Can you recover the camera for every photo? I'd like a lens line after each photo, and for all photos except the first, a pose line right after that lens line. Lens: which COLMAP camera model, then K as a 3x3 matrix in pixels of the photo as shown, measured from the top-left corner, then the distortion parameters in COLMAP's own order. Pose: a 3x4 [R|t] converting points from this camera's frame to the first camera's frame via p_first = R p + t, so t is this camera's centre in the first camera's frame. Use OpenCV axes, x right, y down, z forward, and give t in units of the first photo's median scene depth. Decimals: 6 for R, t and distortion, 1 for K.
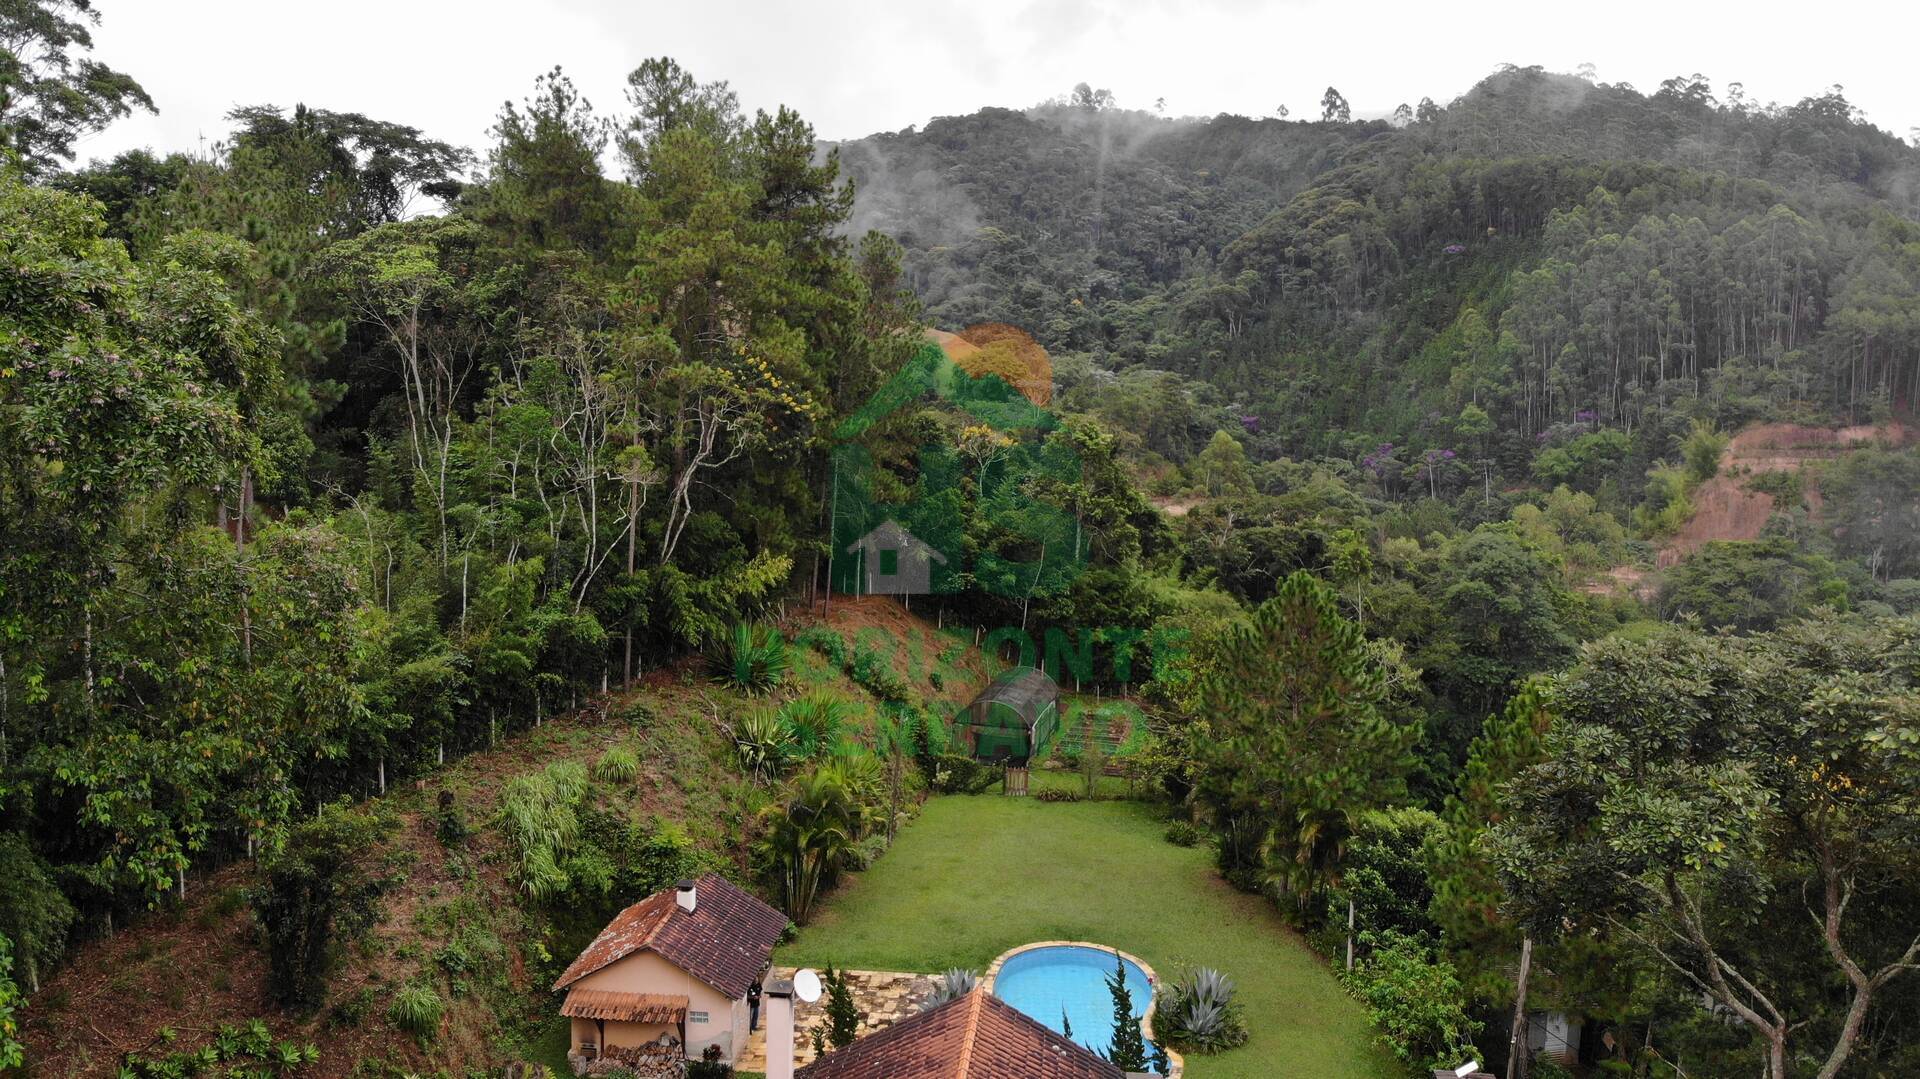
lens RADIAL K [[1351.0, 0, 995.6], [0, 1351.0, 583.2], [0, 0, 1]] dist [0.096511, -0.185234]
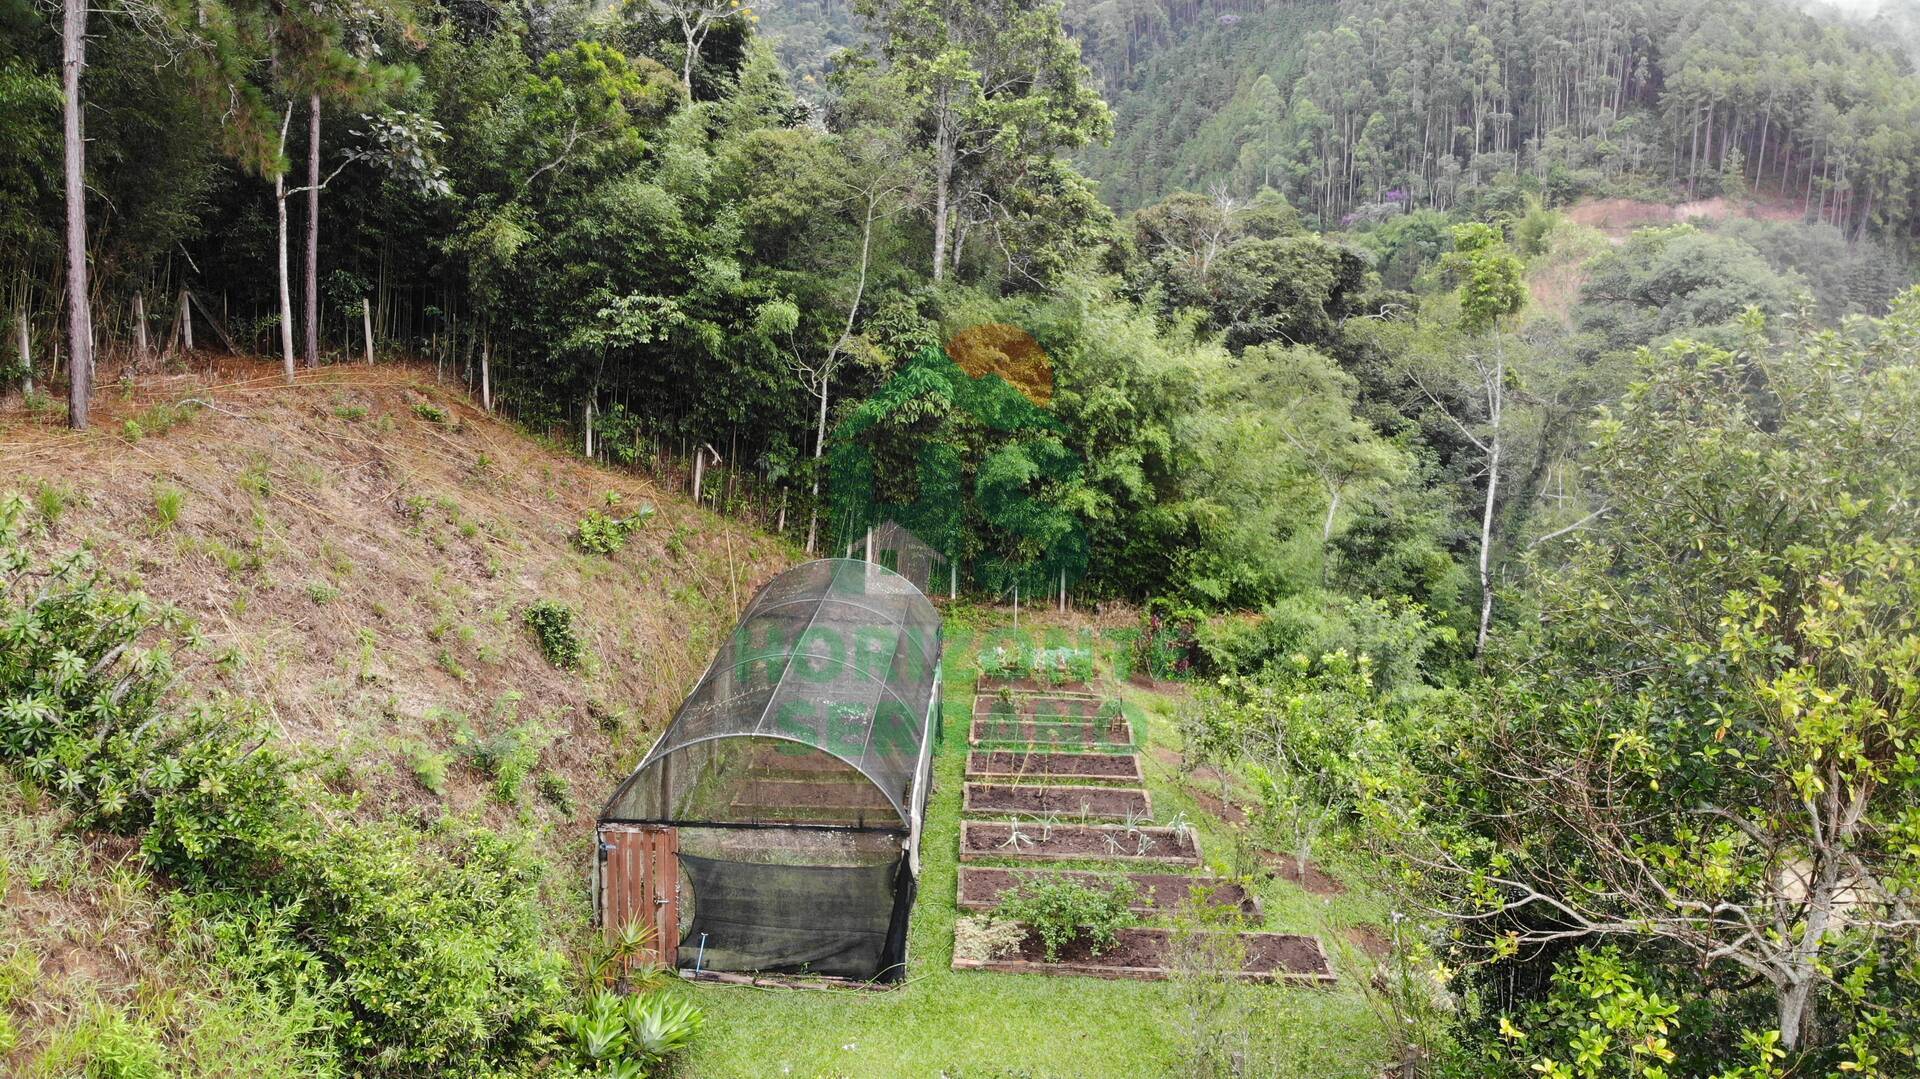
lens RADIAL K [[1351.0, 0, 995.6], [0, 1351.0, 583.2], [0, 0, 1]] dist [0.096511, -0.185234]
pose [[0.982283, -0.041841, 0.182671, -0.004063], [0.017184, 0.990761, 0.134530, 0.033181], [-0.186612, -0.129008, 0.973927, 1.019500]]
